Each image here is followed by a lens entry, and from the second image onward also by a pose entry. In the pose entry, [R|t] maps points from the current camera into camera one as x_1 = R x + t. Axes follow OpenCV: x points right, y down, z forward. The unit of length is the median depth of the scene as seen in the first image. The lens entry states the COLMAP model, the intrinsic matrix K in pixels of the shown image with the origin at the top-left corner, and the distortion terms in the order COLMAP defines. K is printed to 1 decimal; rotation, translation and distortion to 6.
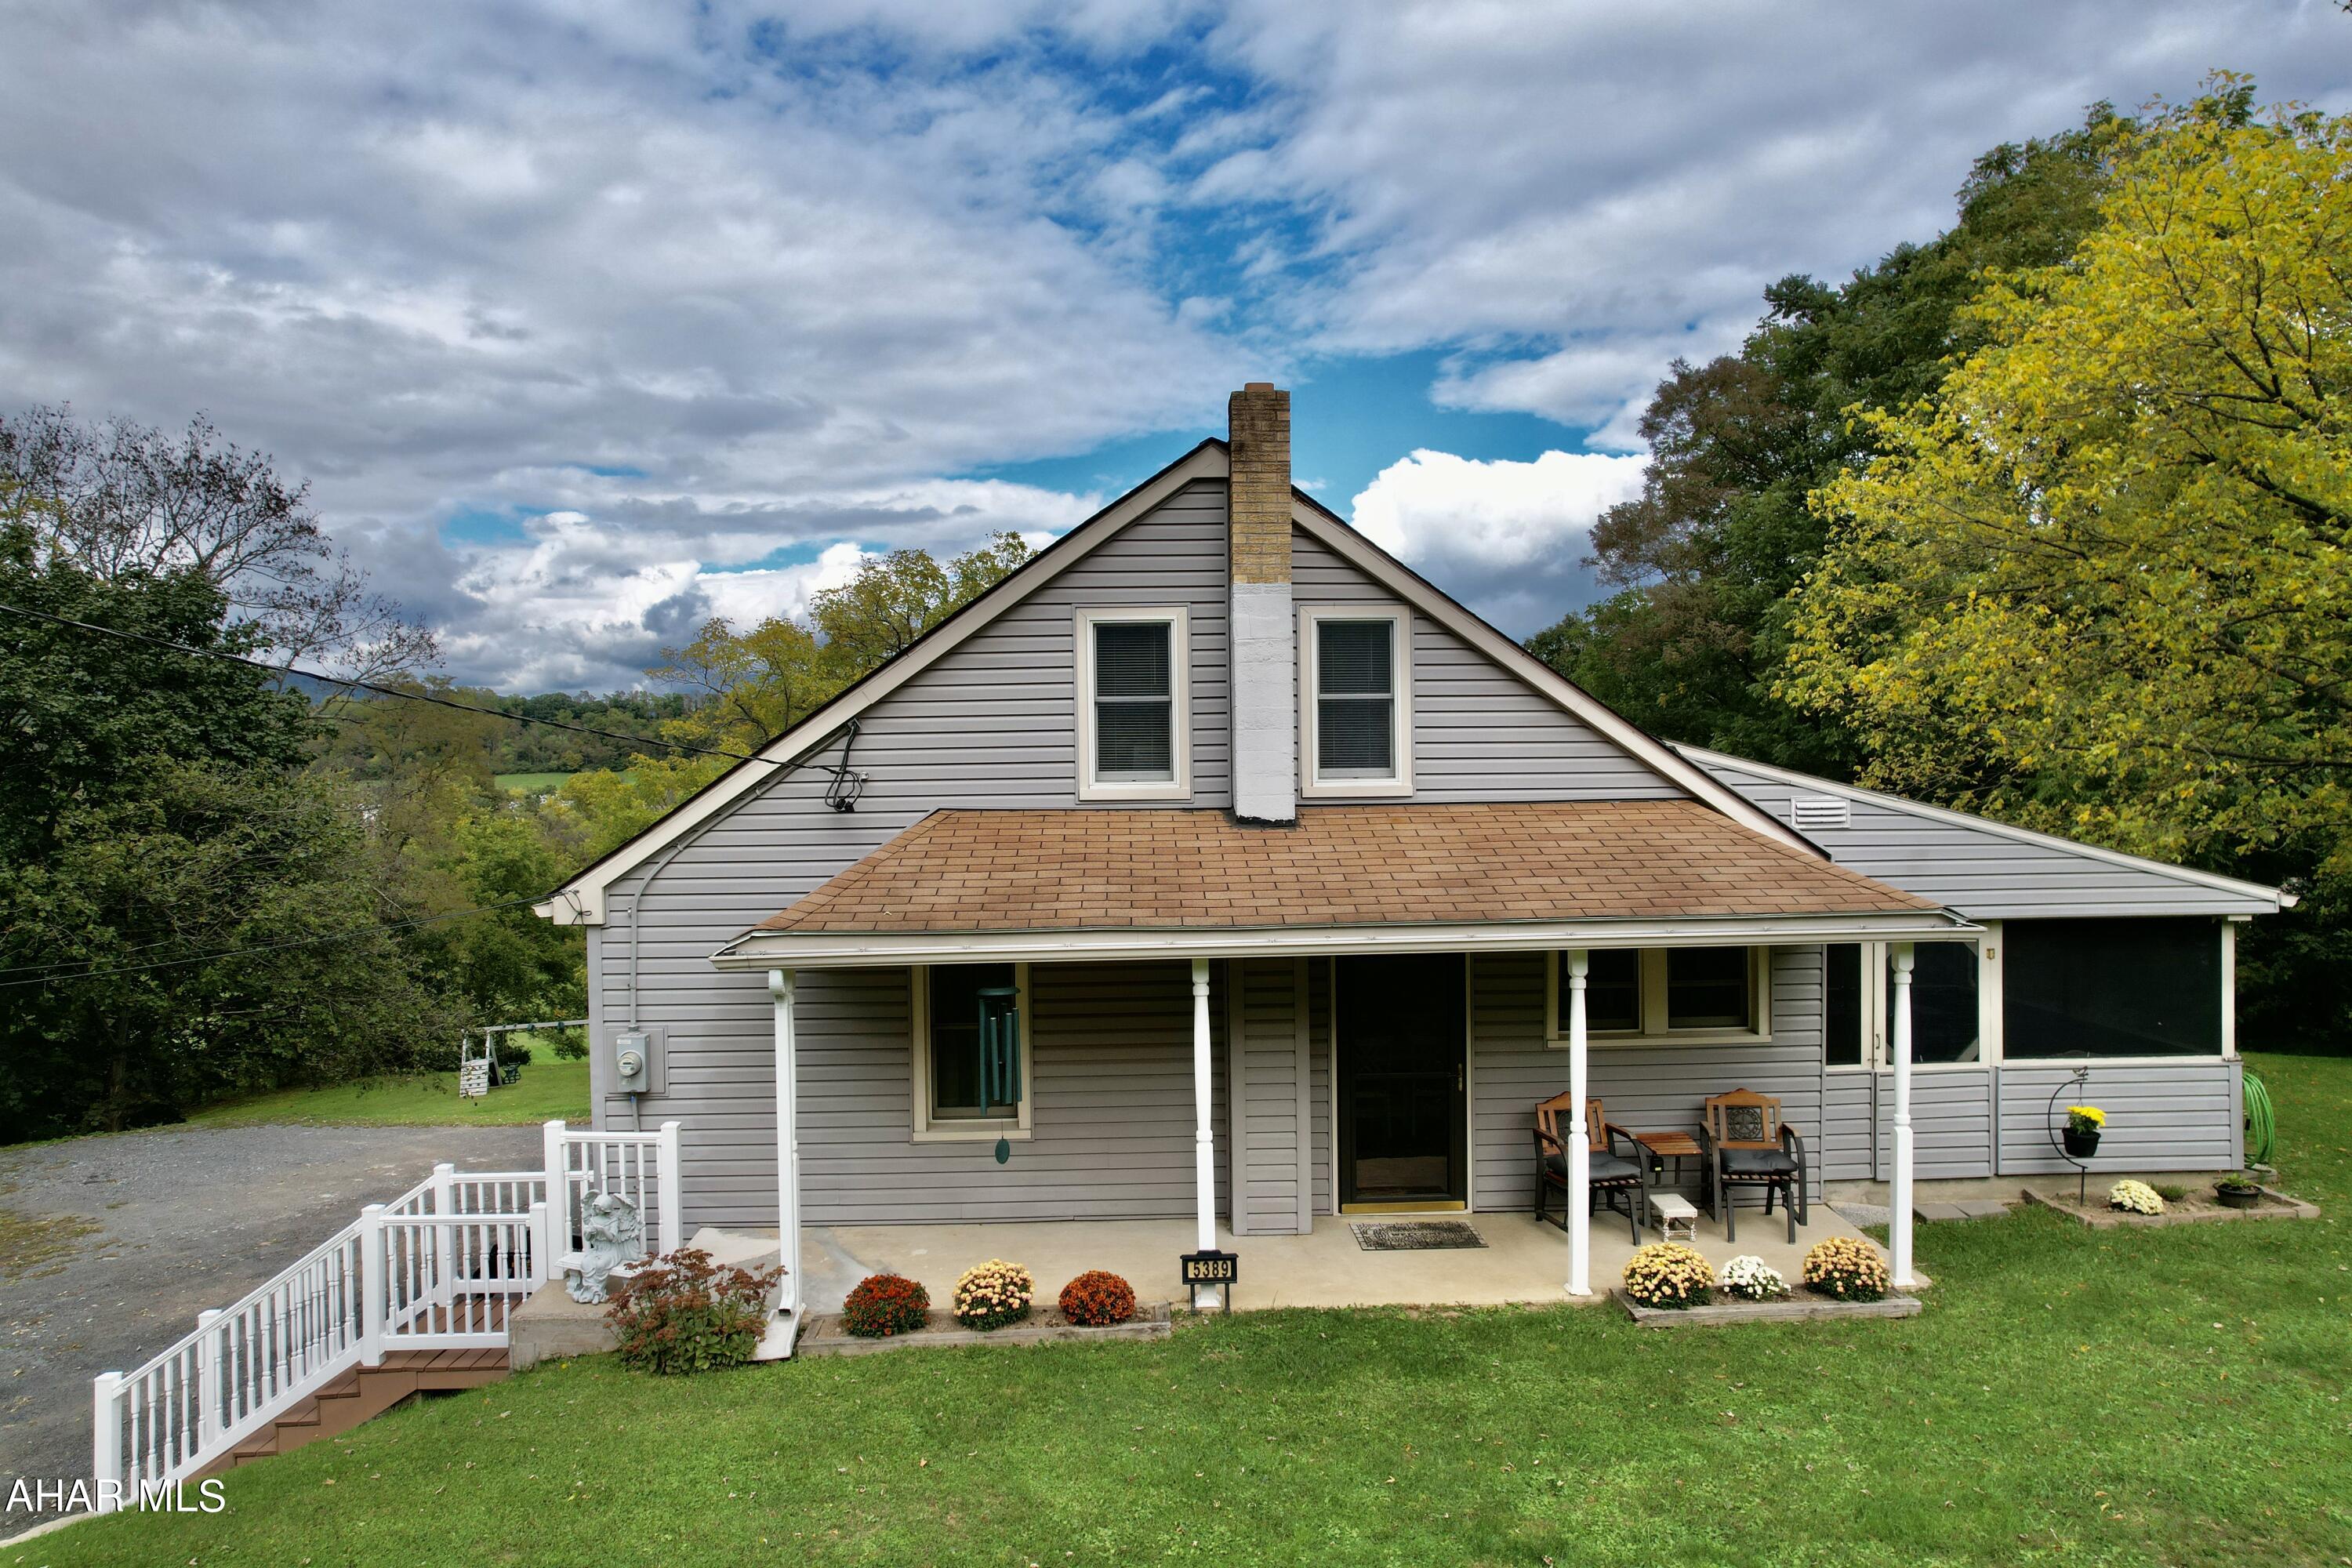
lens RADIAL K [[1500.7, 0, 1182.8], [0, 1500.7, 796.8], [0, 0, 1]] dist [-0.105178, 0.089624]
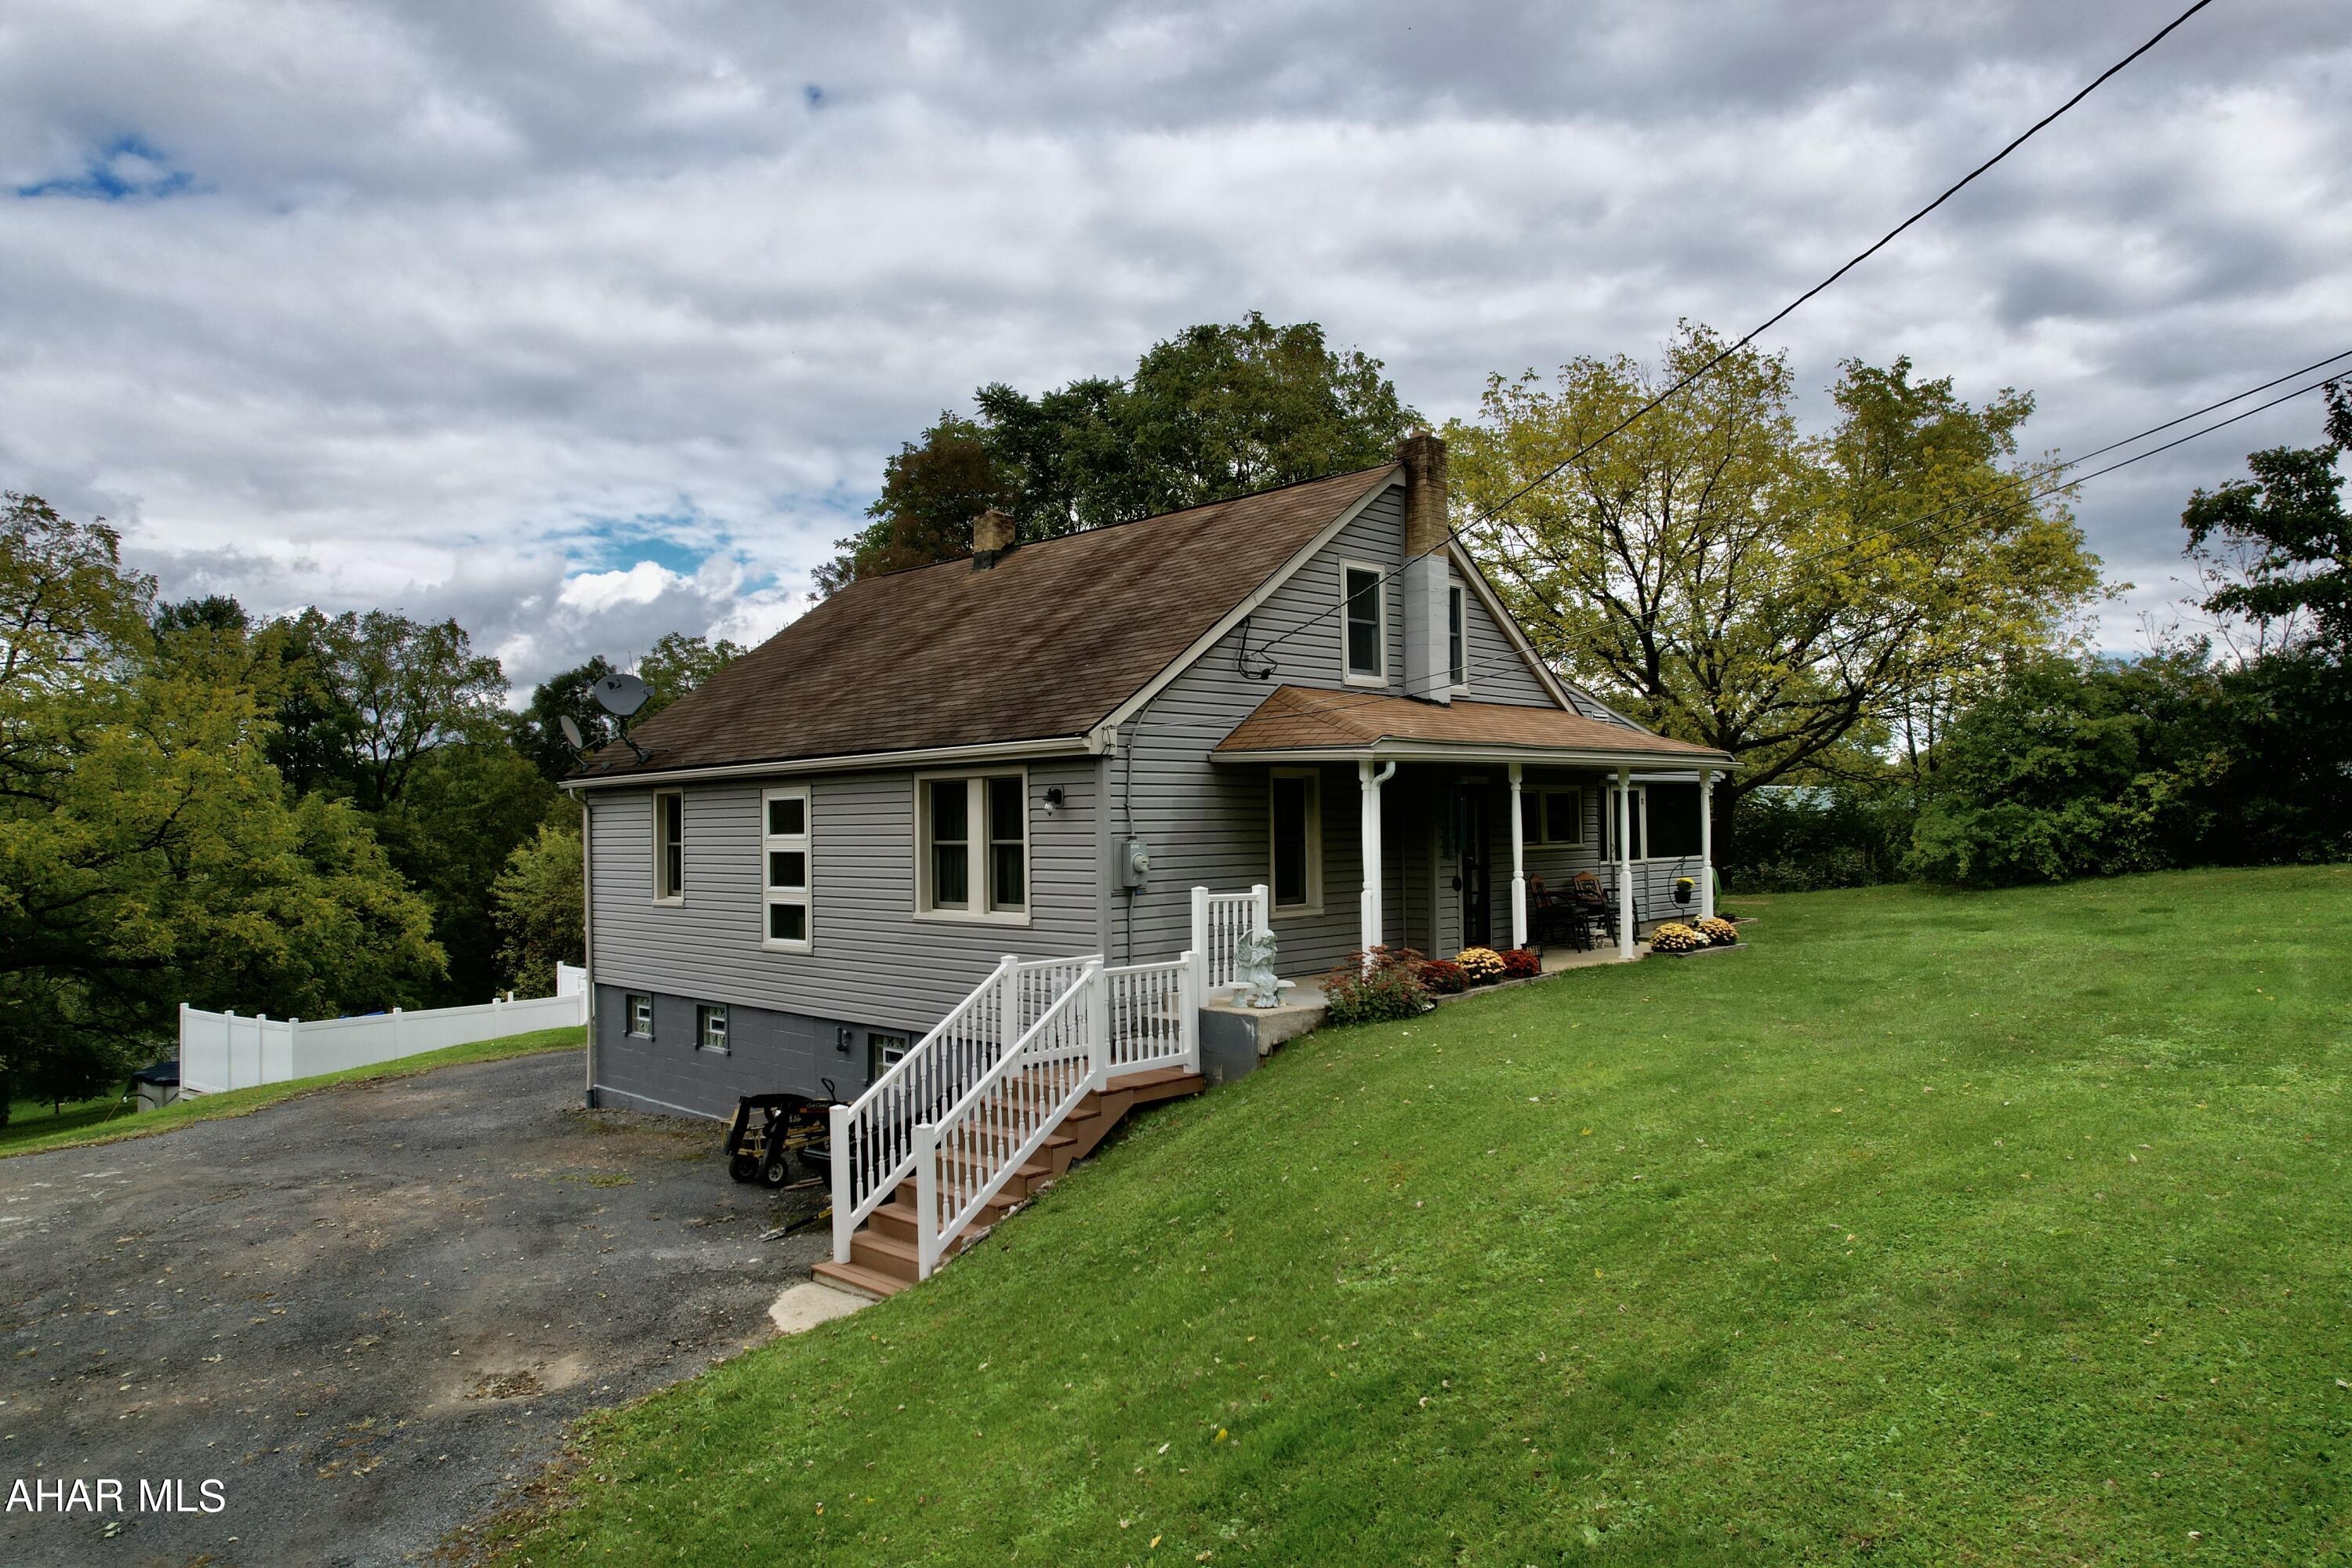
lens RADIAL K [[1500.7, 0, 1182.8], [0, 1500.7, 796.8], [0, 0, 1]] dist [-0.105178, 0.089624]
pose [[0.720919, 0.018946, 0.692760, -1.265875], [0.014495, 0.998995, -0.042406, 0.182336], [-0.692867, 0.040613, 0.719920, 0.039192]]
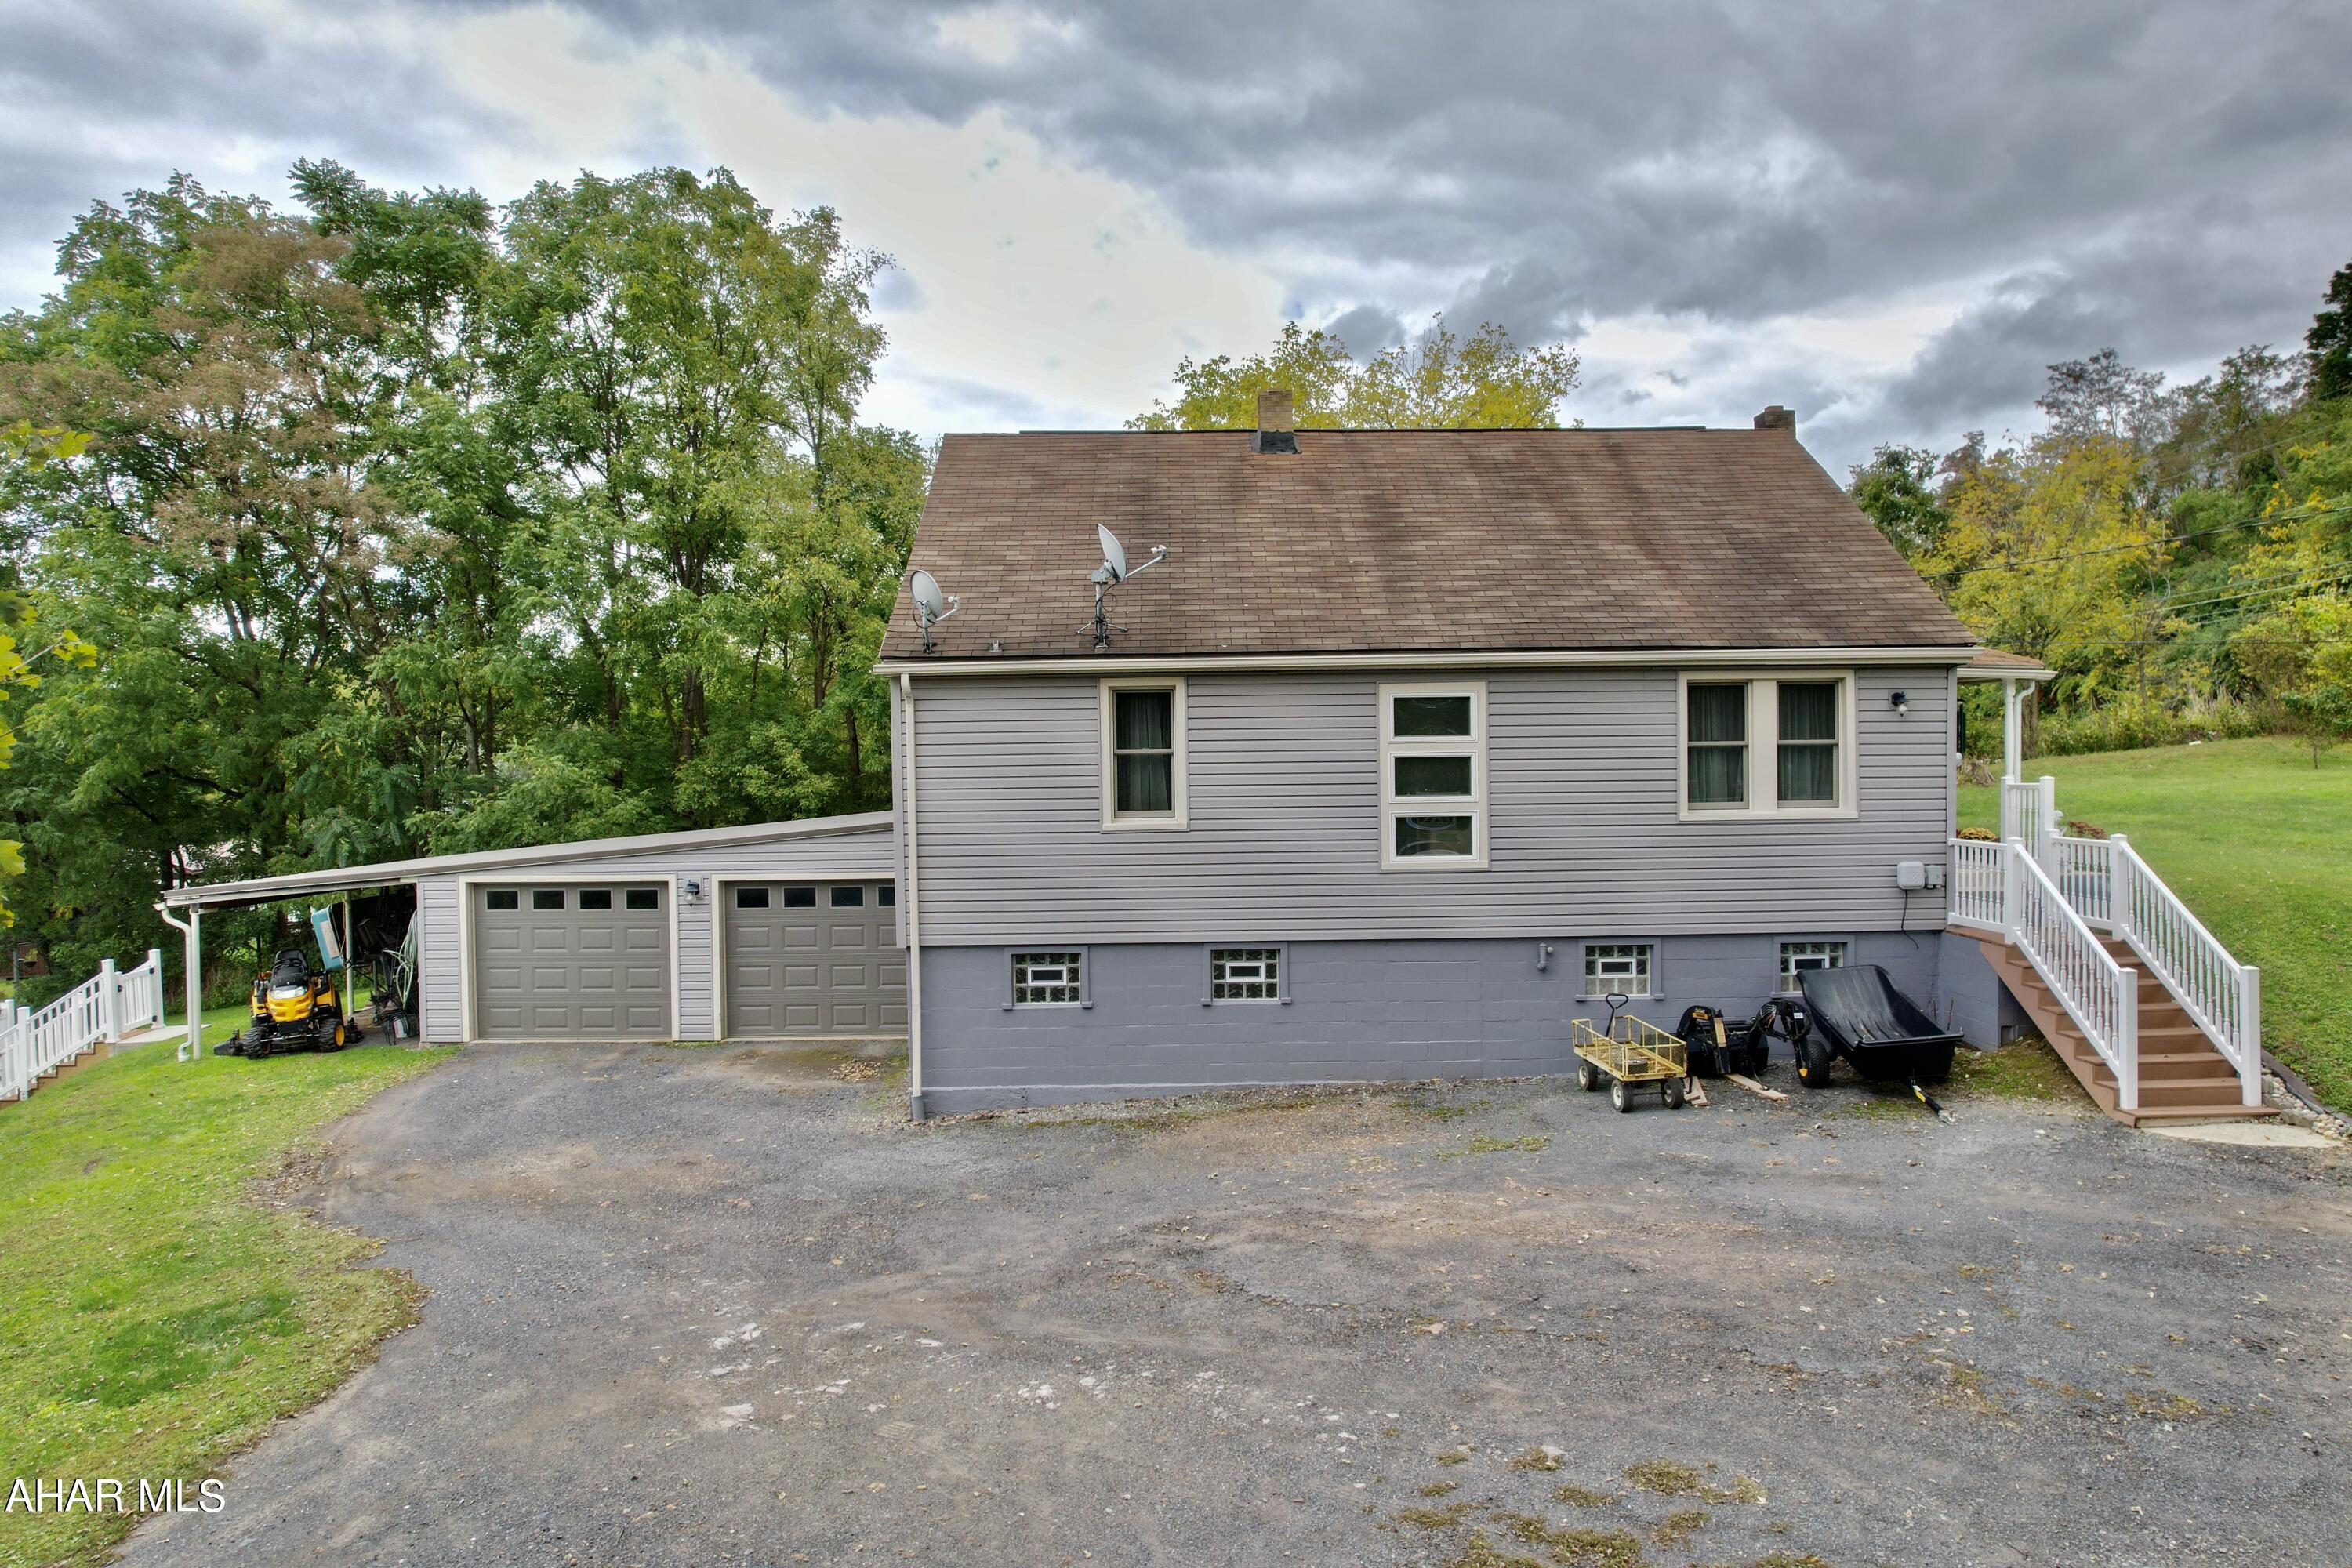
lens RADIAL K [[1525.9, 0, 1176.0], [0, 1525.9, 784.0], [0, 0, 1]] dist [-0.003278, 0.000020]
pose [[0.026599, 0.008447, 0.999611, -1.952118], [0.028917, 0.999539, -0.009216, 0.201086], [-0.999228, 0.029151, 0.026342, 1.800636]]
